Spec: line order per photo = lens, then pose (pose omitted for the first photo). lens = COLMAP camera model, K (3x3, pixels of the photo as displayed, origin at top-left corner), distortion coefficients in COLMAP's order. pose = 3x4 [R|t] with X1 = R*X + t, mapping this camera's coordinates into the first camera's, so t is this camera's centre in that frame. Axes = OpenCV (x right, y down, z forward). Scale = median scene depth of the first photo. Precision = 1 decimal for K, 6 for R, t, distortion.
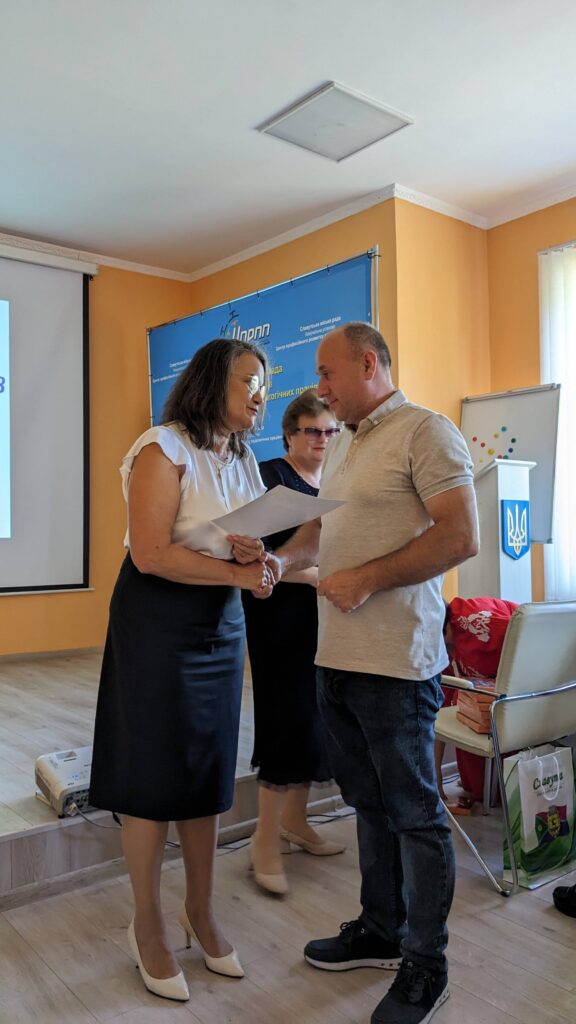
lens RADIAL K [[810.7, 0, 271.4], [0, 810.7, 518.8], [0, 0, 1]] dist [0.056035, -0.096585]
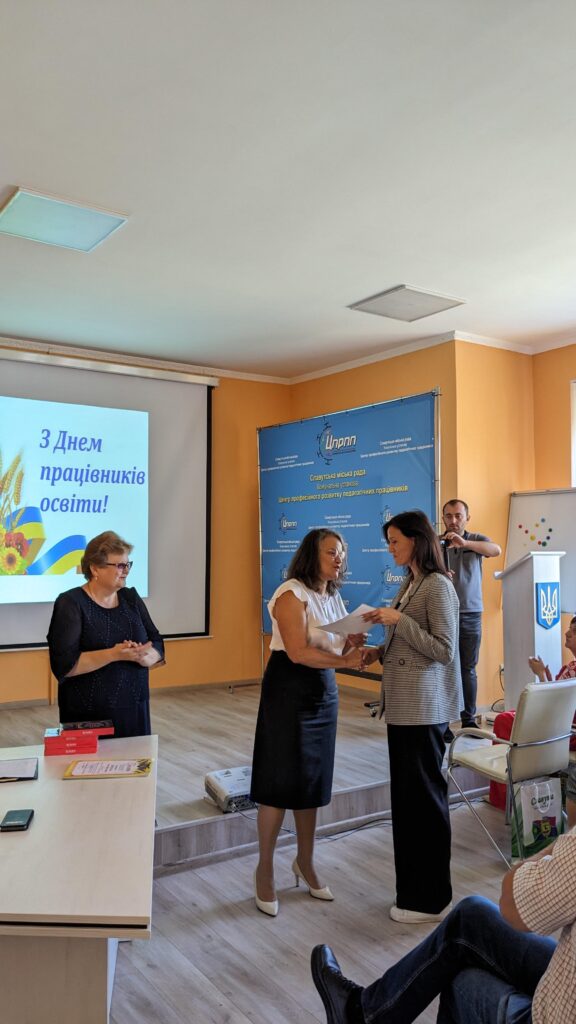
lens RADIAL K [[810.7, 0, 288.3], [0, 810.7, 520.7], [0, 0, 1]] dist [0.056035, -0.096585]
pose [[0.996940, 0.005744, -0.077964, -0.009369], [-0.007046, 0.999840, -0.016436, -0.096848], [0.077857, 0.016935, 0.996821, -0.318673]]
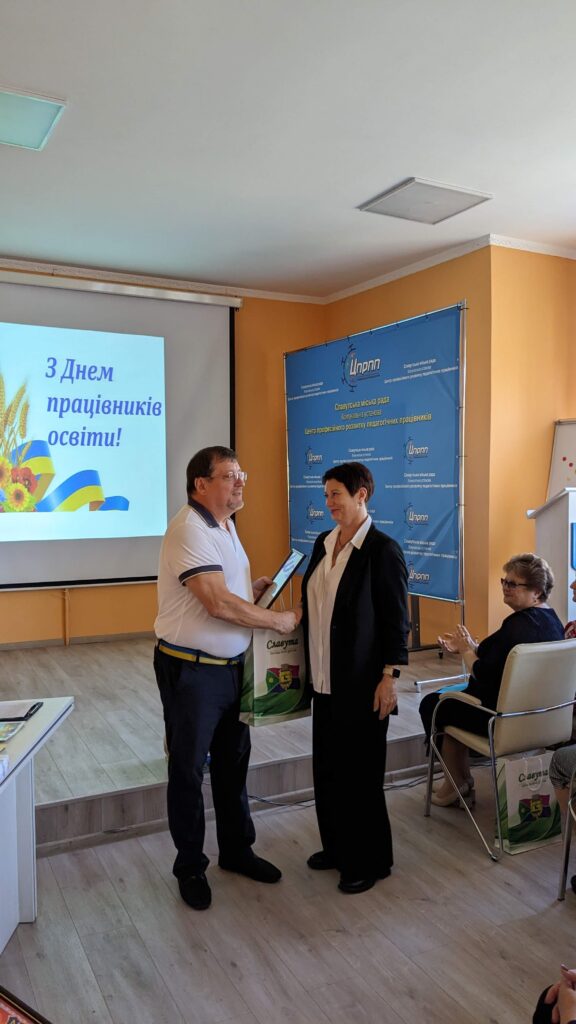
lens RADIAL K [[810.7, 0, 303.9], [0, 810.7, 522.4], [0, 0, 1]] dist [0.056035, -0.096585]
pose [[0.983475, 0.015670, -0.180363, 0.117809], [-0.003211, 0.997600, 0.069163, -0.100612], [0.181014, -0.067441, 0.981165, -0.188084]]
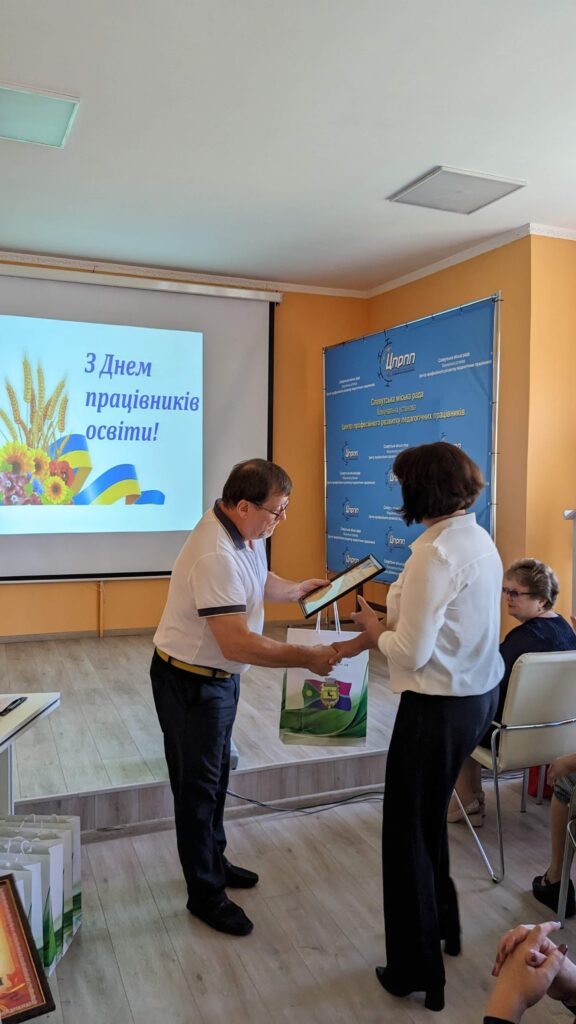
lens RADIAL K [[810.7, 0, 298.6], [0, 810.7, 510.4], [0, 0, 1]] dist [0.056035, -0.096585]
pose [[0.961982, 0.029364, -0.271531, 0.176140], [-0.013675, 0.998135, 0.059491, -0.100350], [0.272771, -0.053516, 0.960589, -0.150938]]
